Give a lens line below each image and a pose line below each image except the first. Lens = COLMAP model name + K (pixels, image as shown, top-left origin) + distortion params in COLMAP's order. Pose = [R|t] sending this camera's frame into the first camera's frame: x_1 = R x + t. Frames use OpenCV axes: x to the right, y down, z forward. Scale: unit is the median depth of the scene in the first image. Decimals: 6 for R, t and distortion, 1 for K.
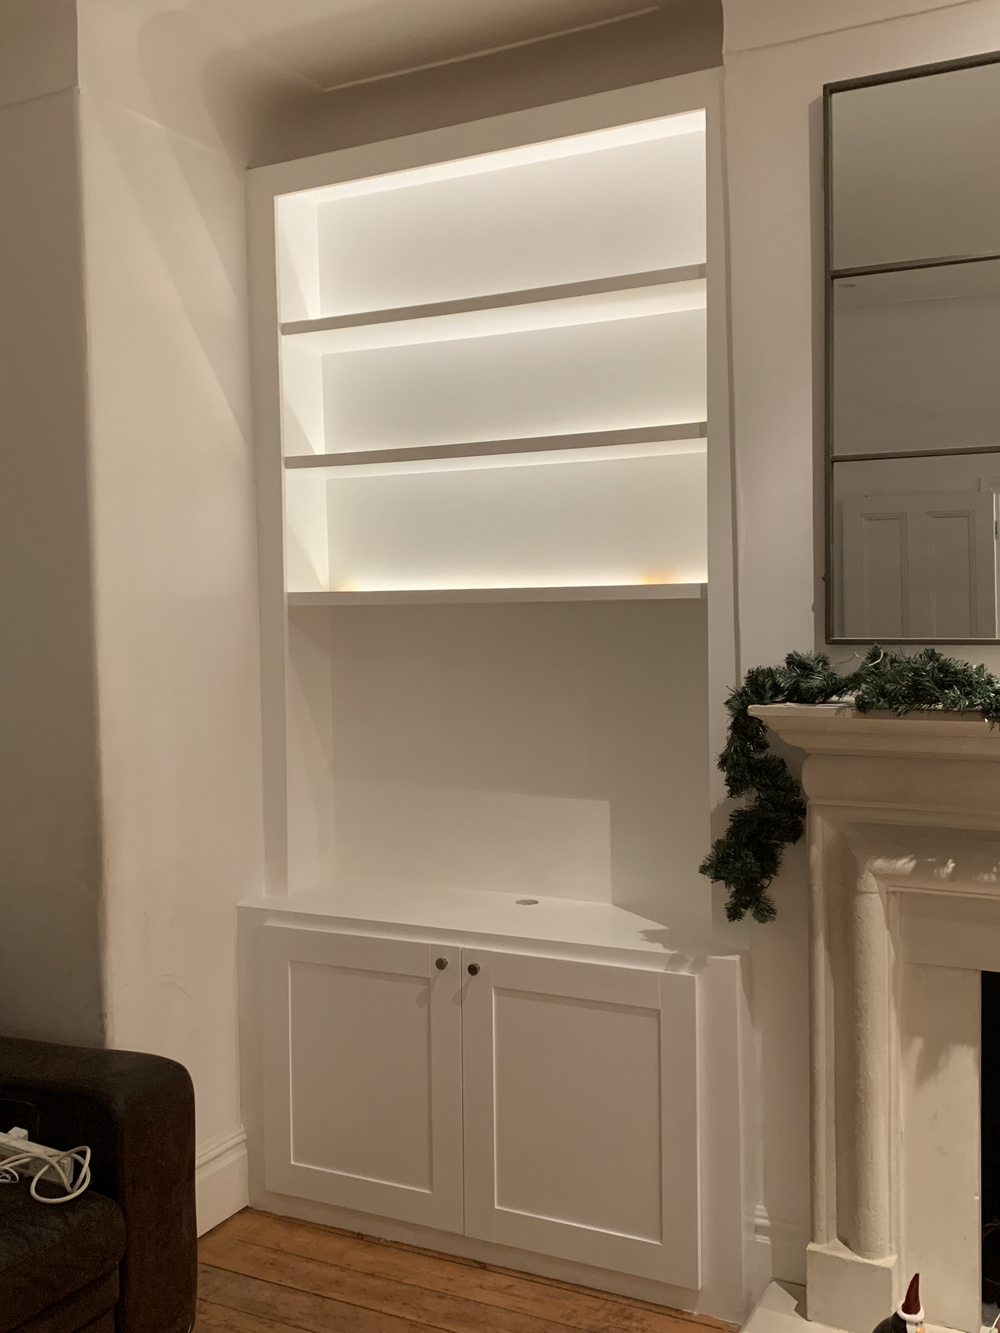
lens RADIAL K [[1312.0, 0, 500.1], [0, 1312.0, 664.8], [0, 0, 1]] dist [0.009255, 0.000000]
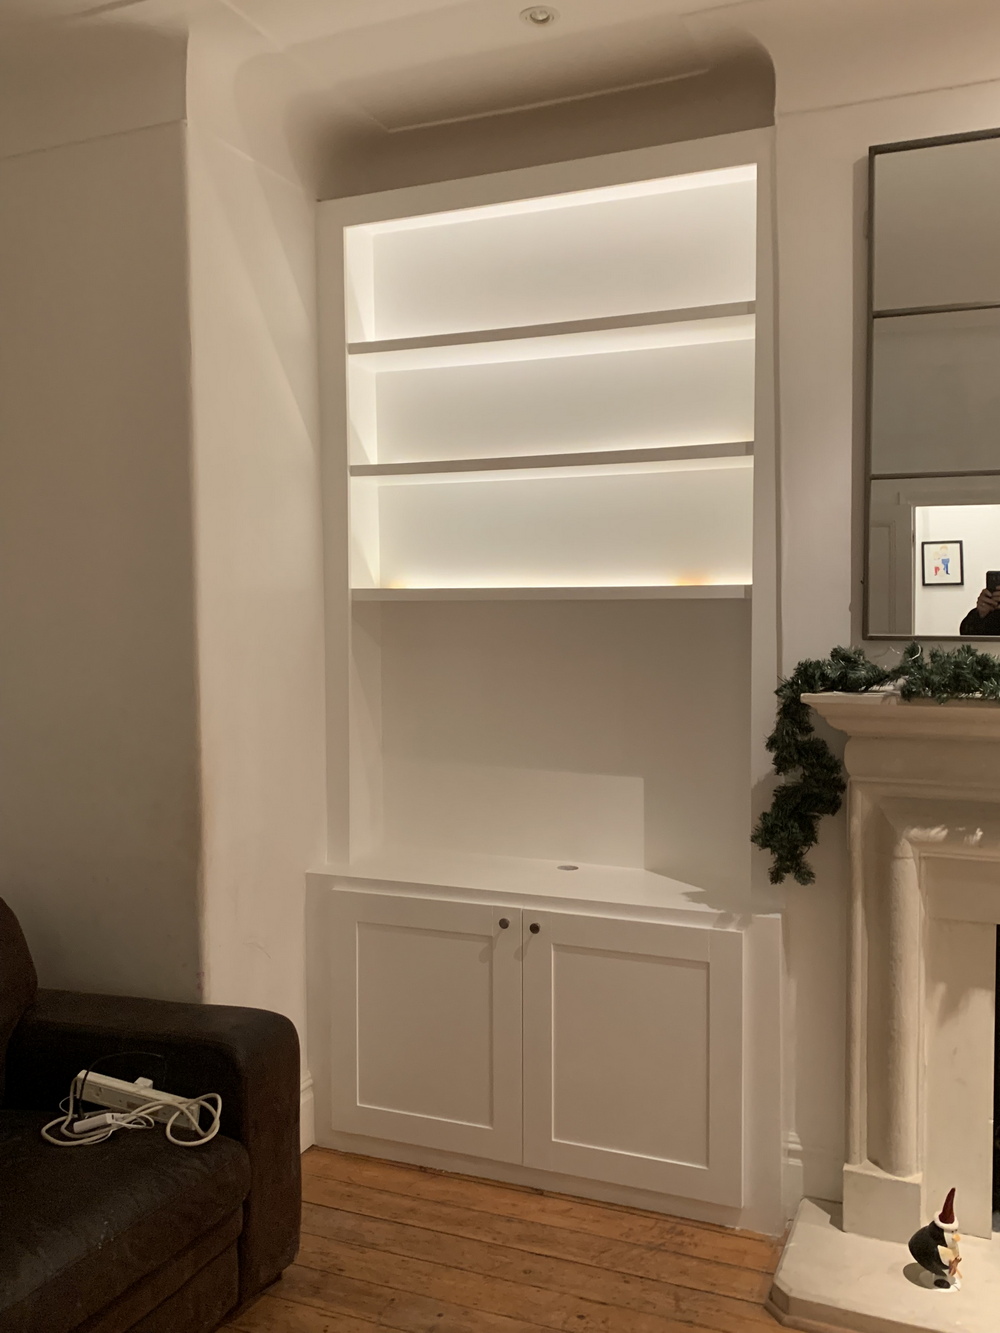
lens RADIAL K [[1173.3, 0, 499.6], [0, 1173.3, 667.3], [0, 0, 1]] dist [0.011572, -0.013982]
pose [[0.996913, 0.006806, 0.078223, -0.137947], [-0.007595, 0.999923, 0.009792, 0.000392], [-0.078151, -0.010356, 0.996888, 0.009268]]
